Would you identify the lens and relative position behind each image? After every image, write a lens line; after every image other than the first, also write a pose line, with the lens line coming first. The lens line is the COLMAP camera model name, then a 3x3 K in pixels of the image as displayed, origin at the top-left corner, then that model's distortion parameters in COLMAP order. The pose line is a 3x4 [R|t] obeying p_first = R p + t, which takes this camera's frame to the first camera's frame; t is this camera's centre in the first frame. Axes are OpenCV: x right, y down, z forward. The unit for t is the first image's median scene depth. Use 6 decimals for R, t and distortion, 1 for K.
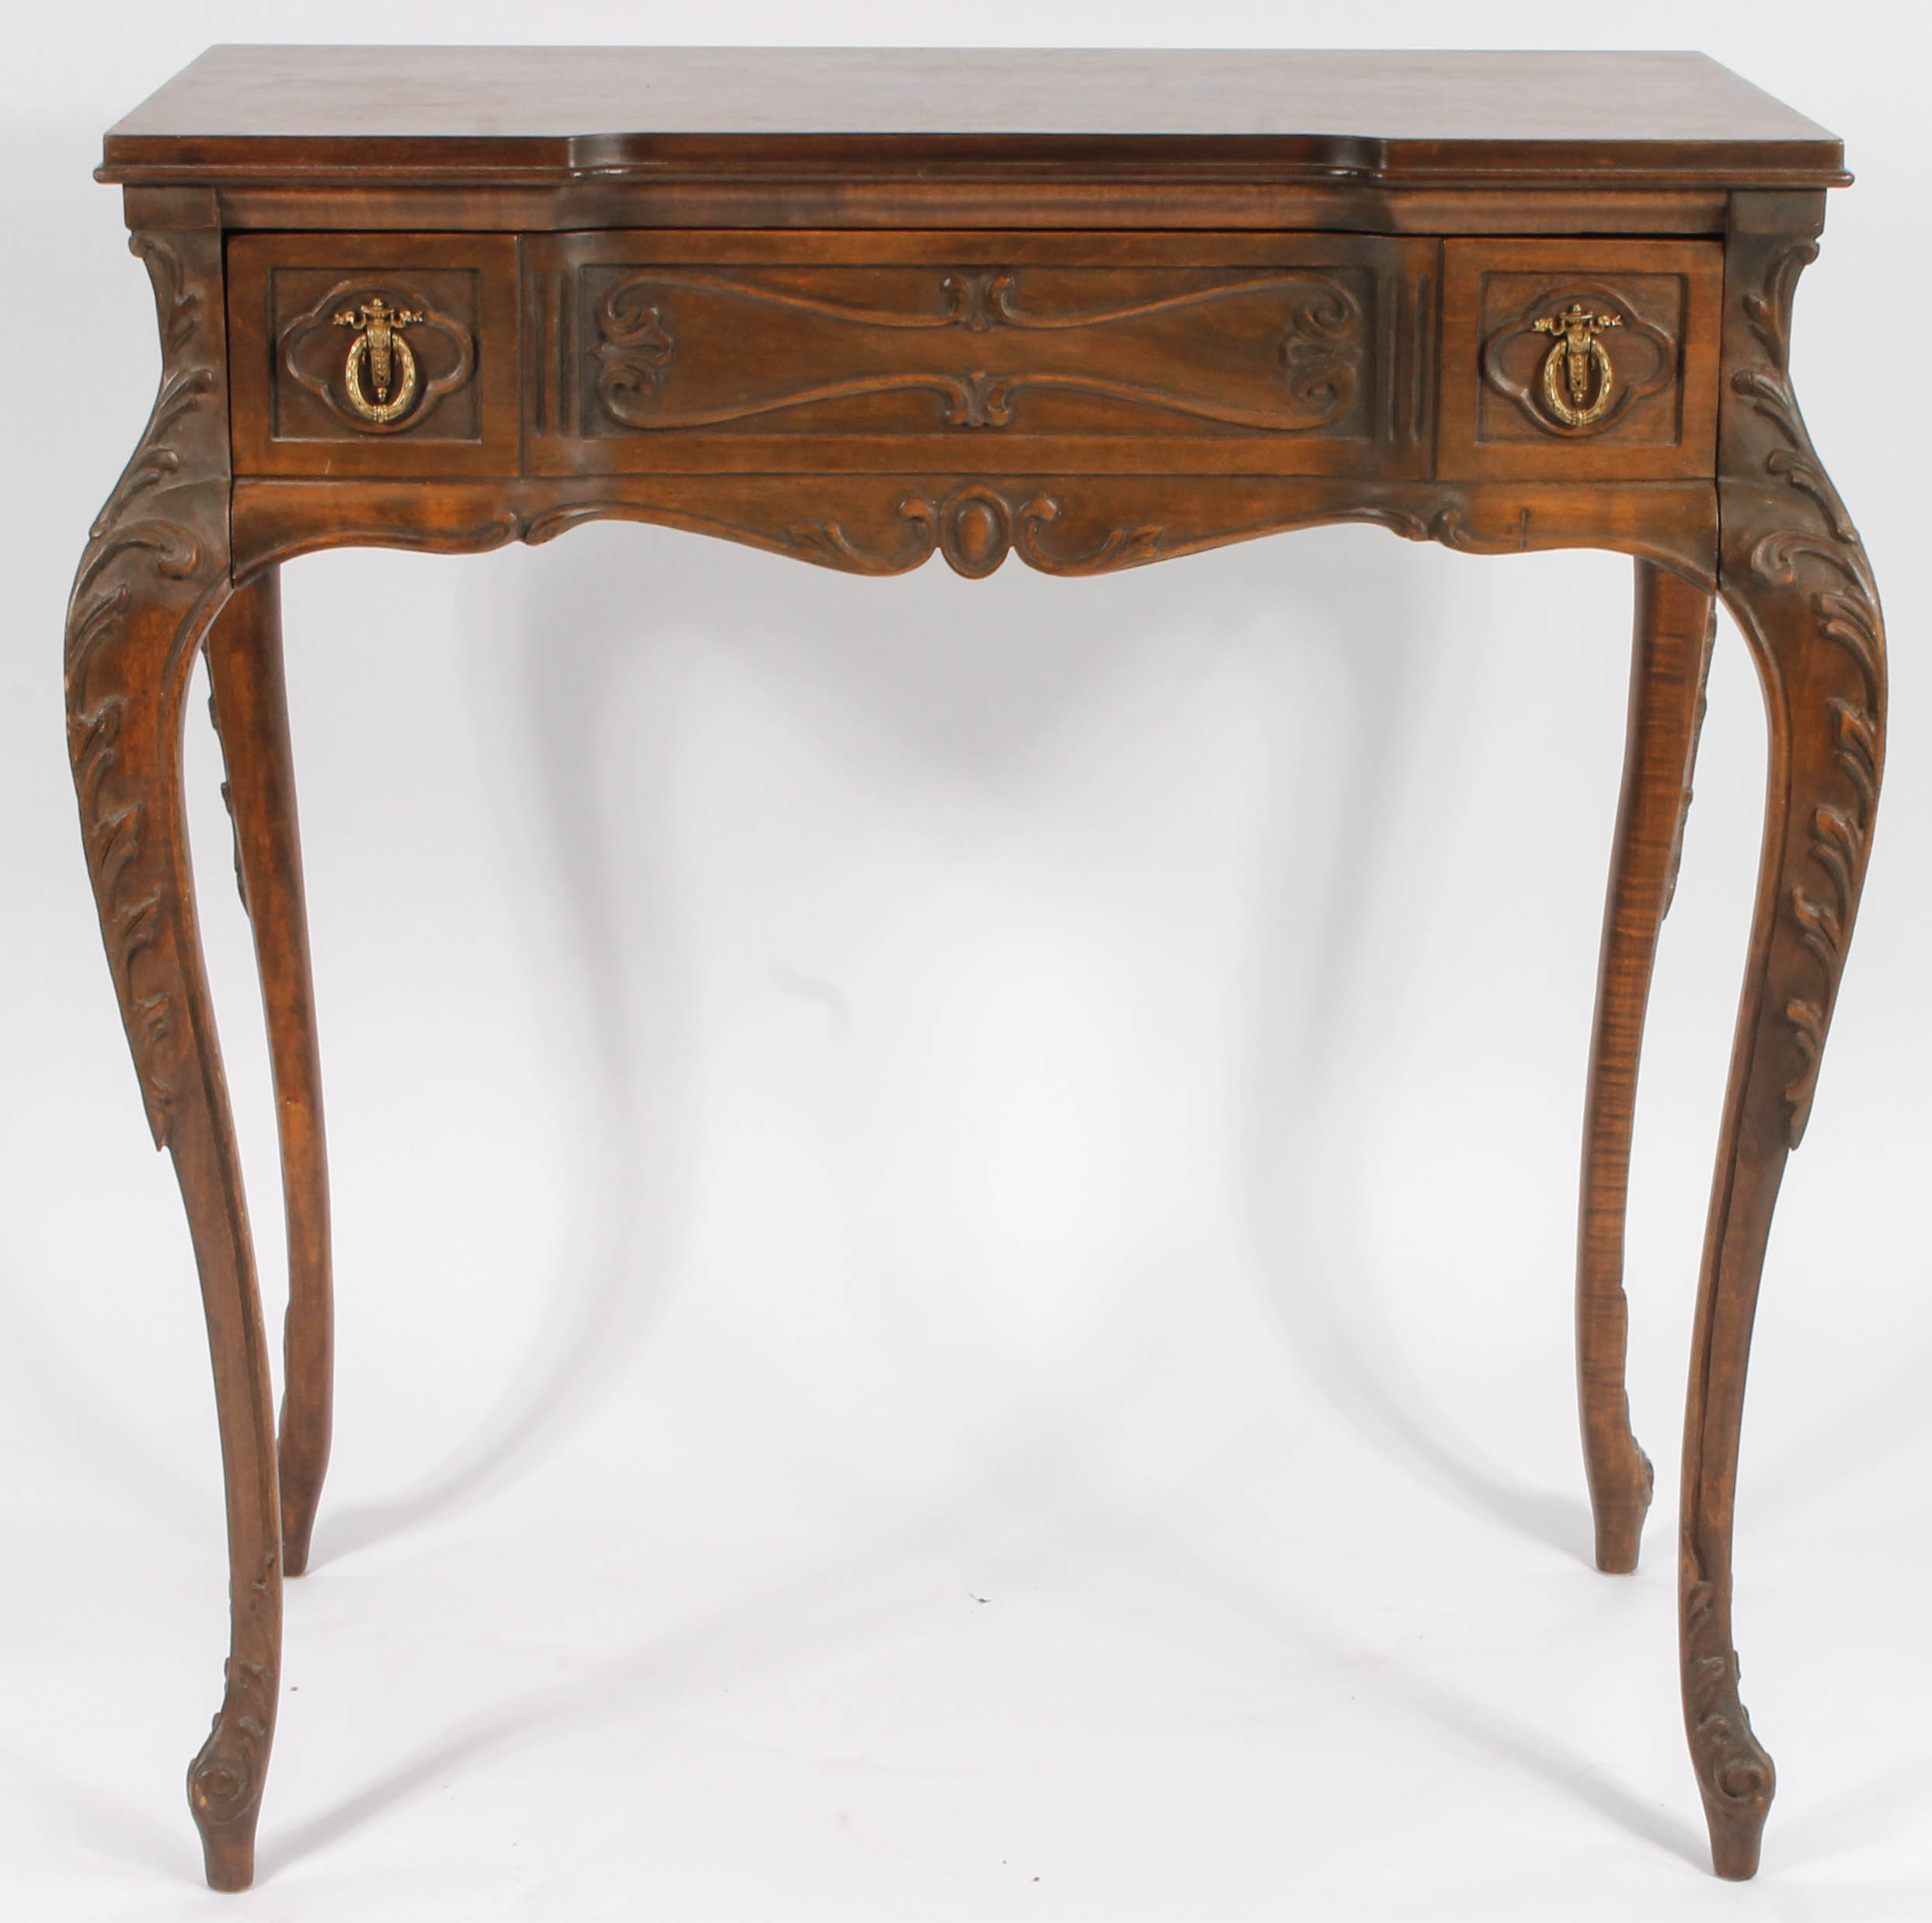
lens RADIAL K [[5602.6, 0, 966.6], [0, 5602.6, 1003.4], [0, 0, 1]] dist [0.012865, 0.000000]
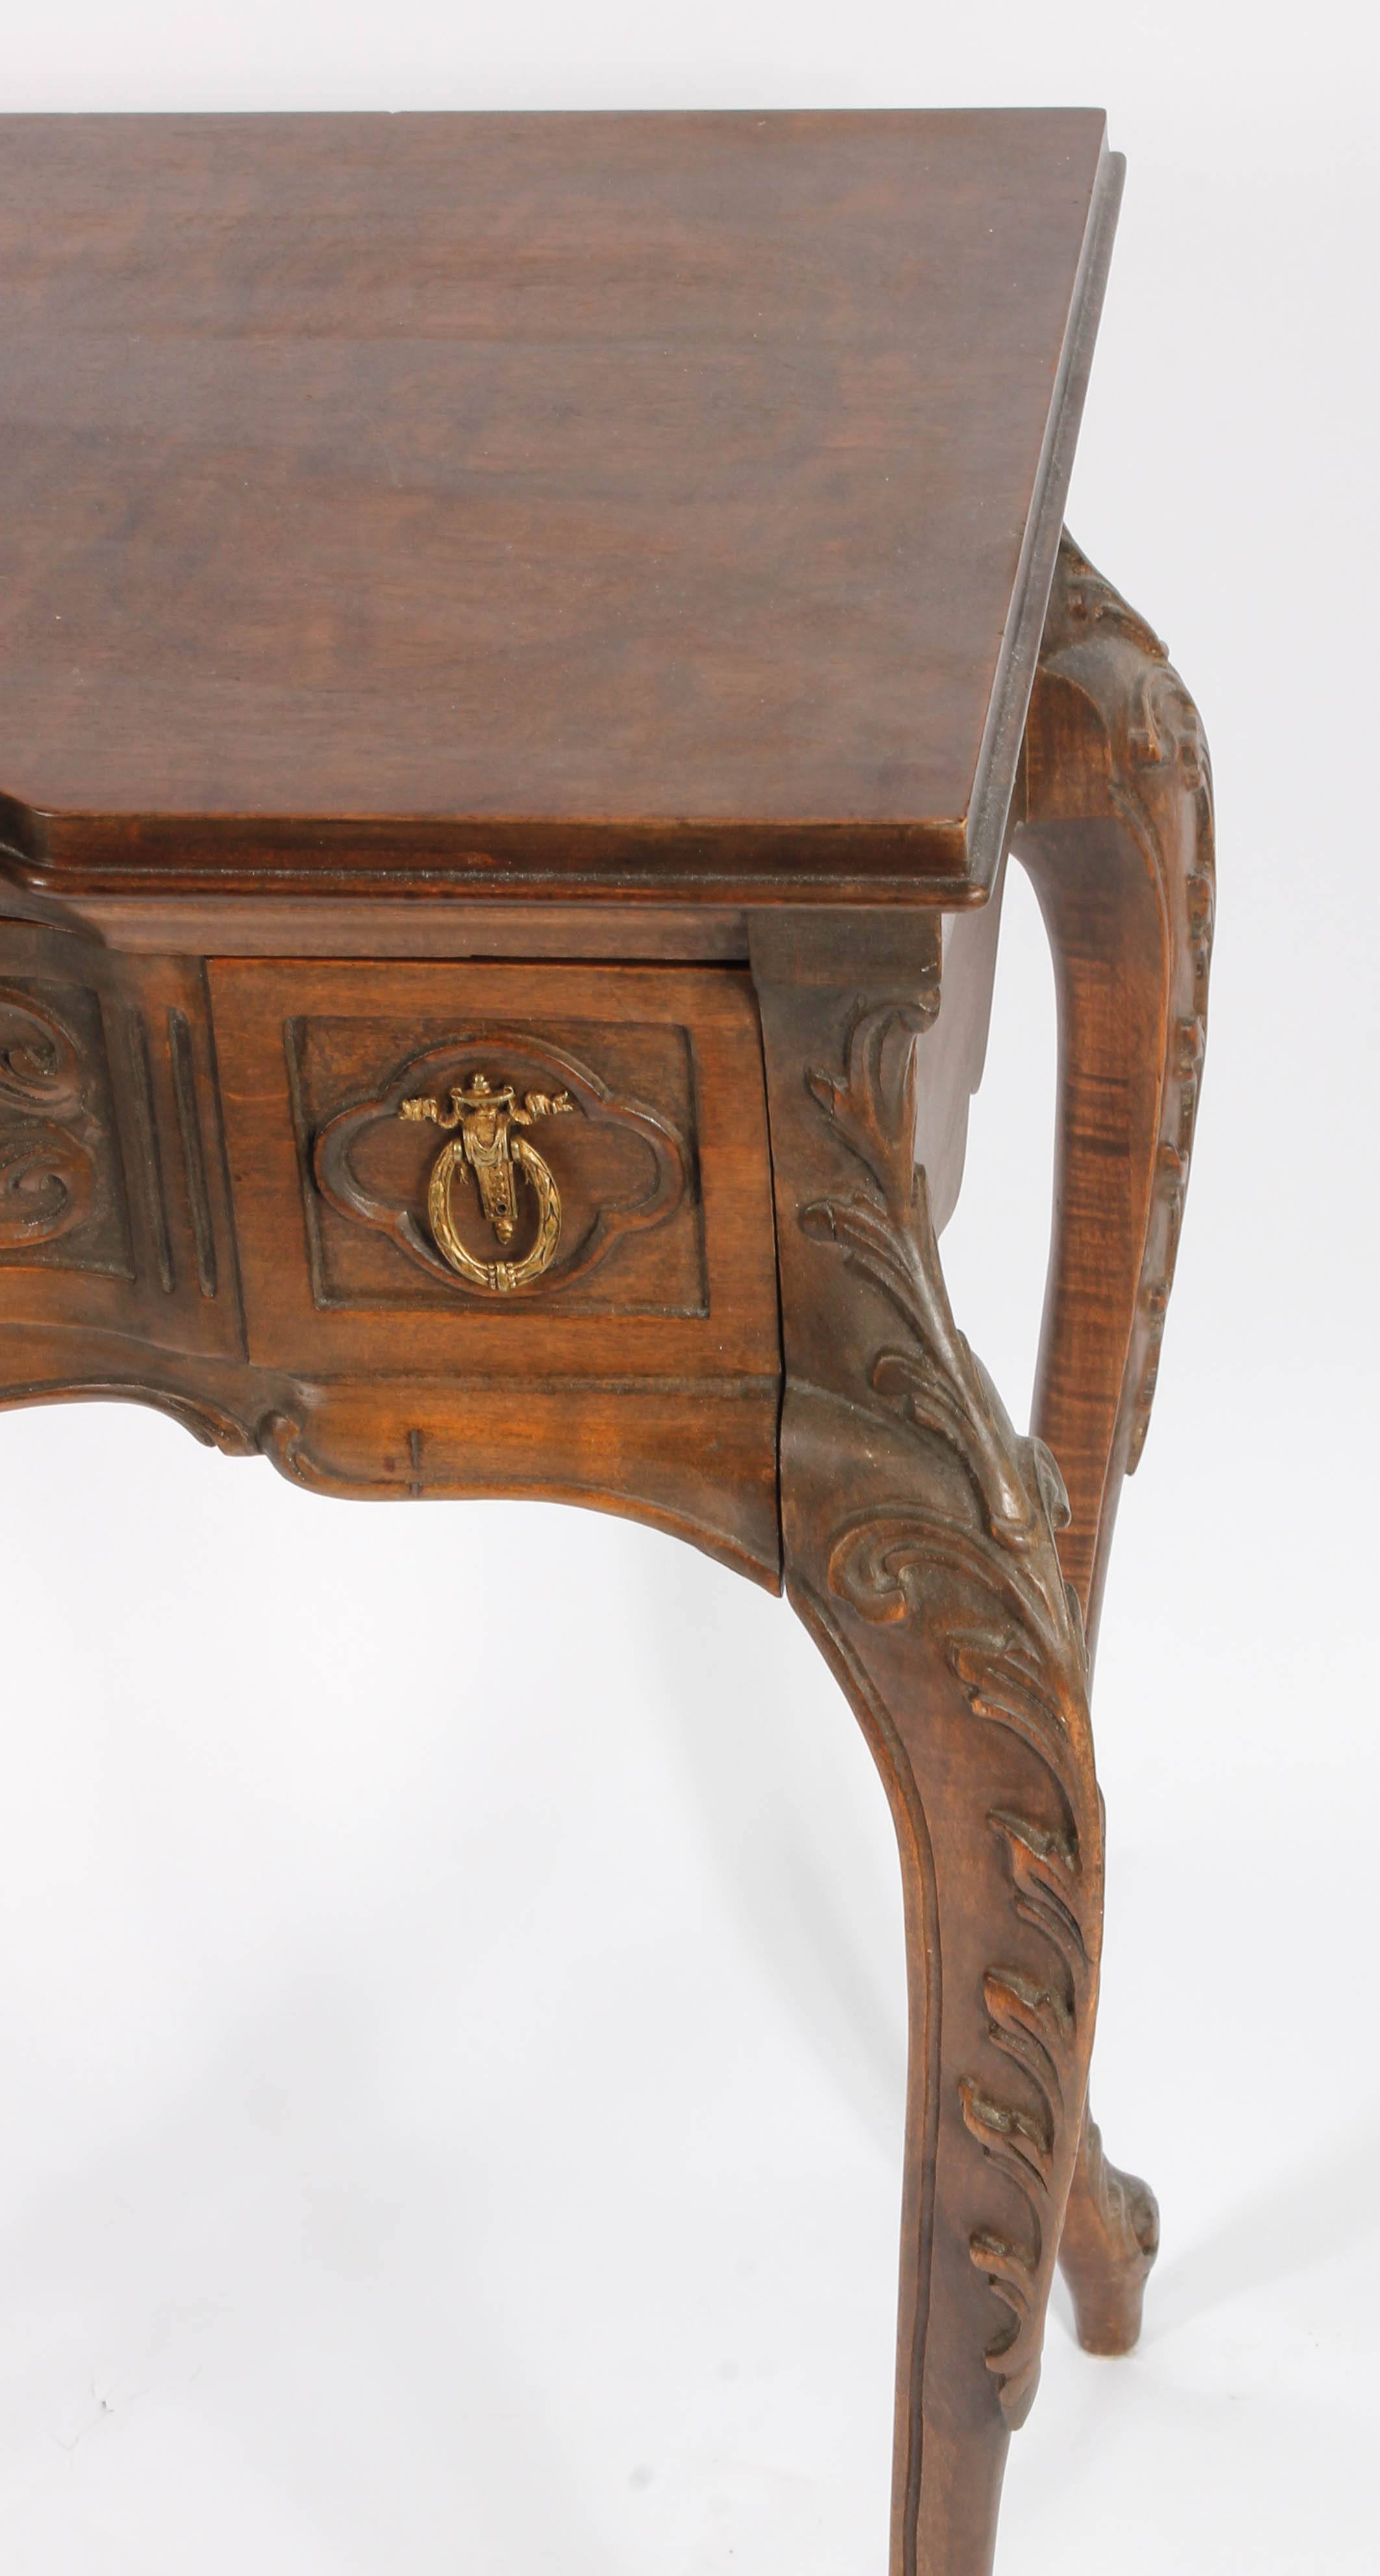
lens RADIAL K [[5336.1, 0, 590.9], [0, 5336.1, 1208.7], [0, 0, 1]] dist [-0.007992, 0.000000]
pose [[0.981456, 0.029605, -0.189390, 0.209016], [0.027184, 0.956521, 0.290395, -0.251270], [0.189752, -0.290158, 0.937978, 0.546937]]
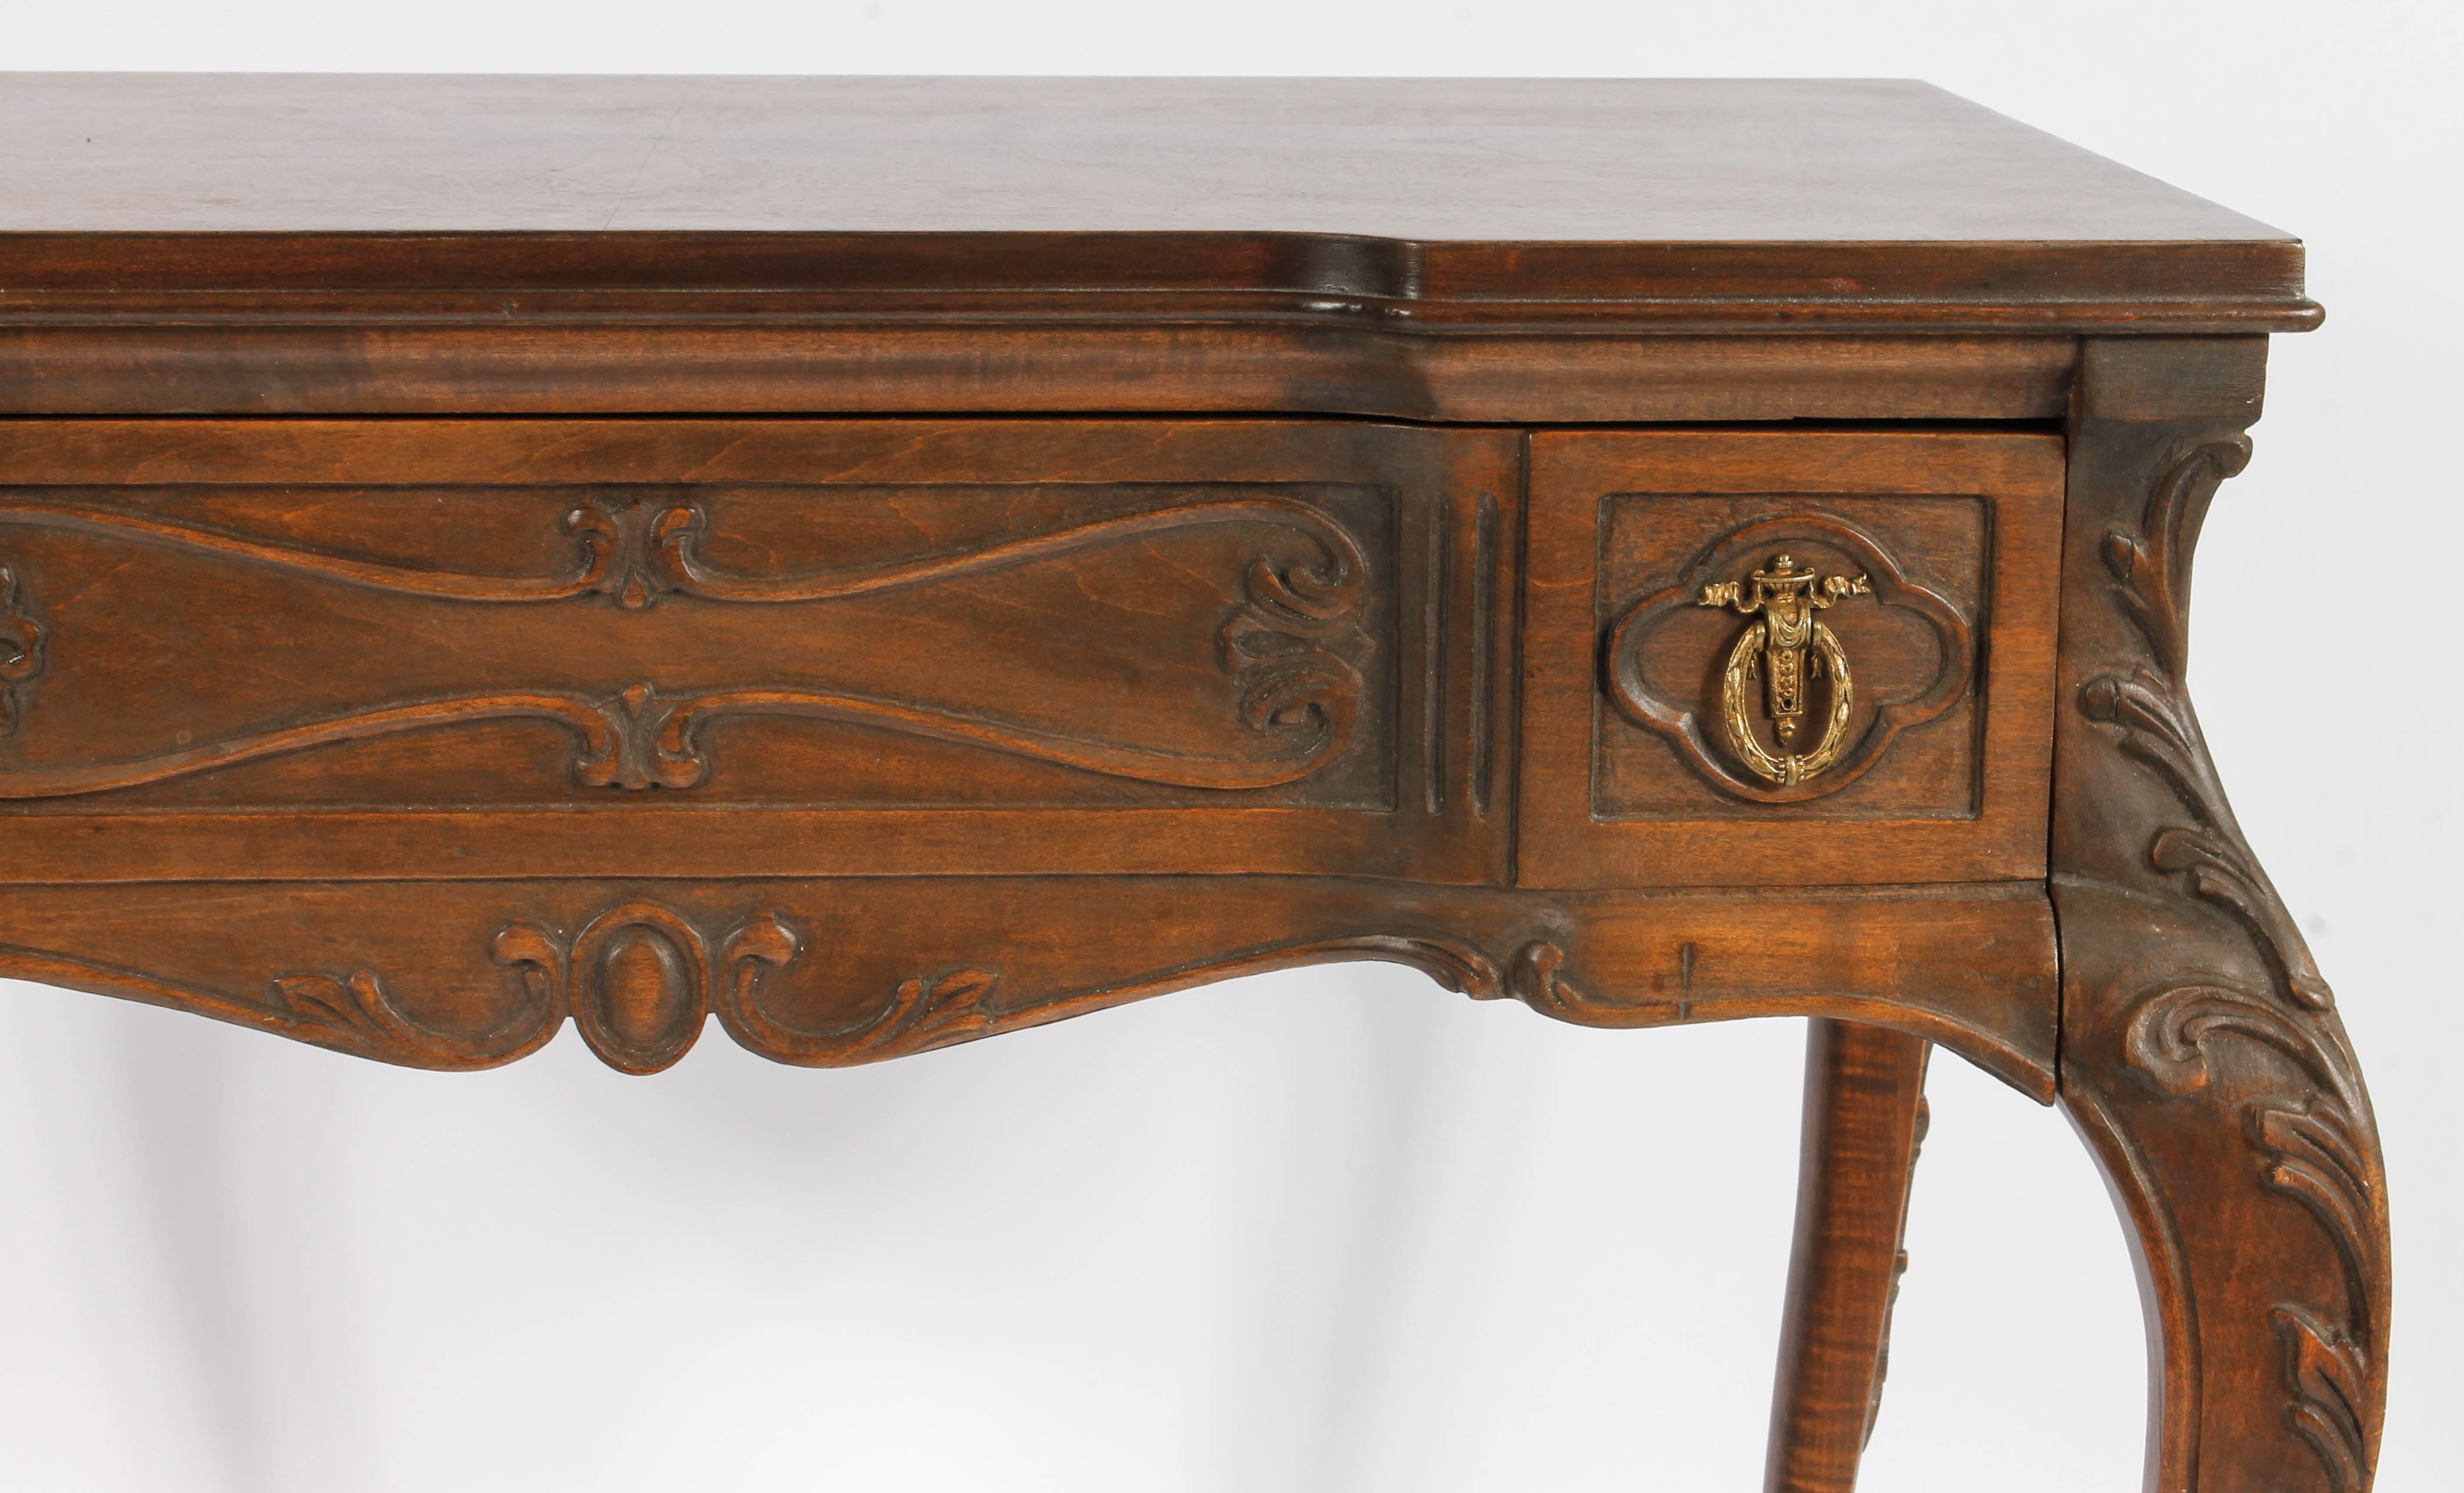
lens RADIAL K [[4672.2, 0, 1222.5], [0, 4672.2, 716.6], [0, 0, 1]] dist [0.019630, 0.000000]
pose [[0.999244, -0.007543, 0.038127, 0.039900], [0.008989, 0.999241, -0.037914, -0.093378], [-0.037812, 0.038228, 0.998553, 0.567028]]
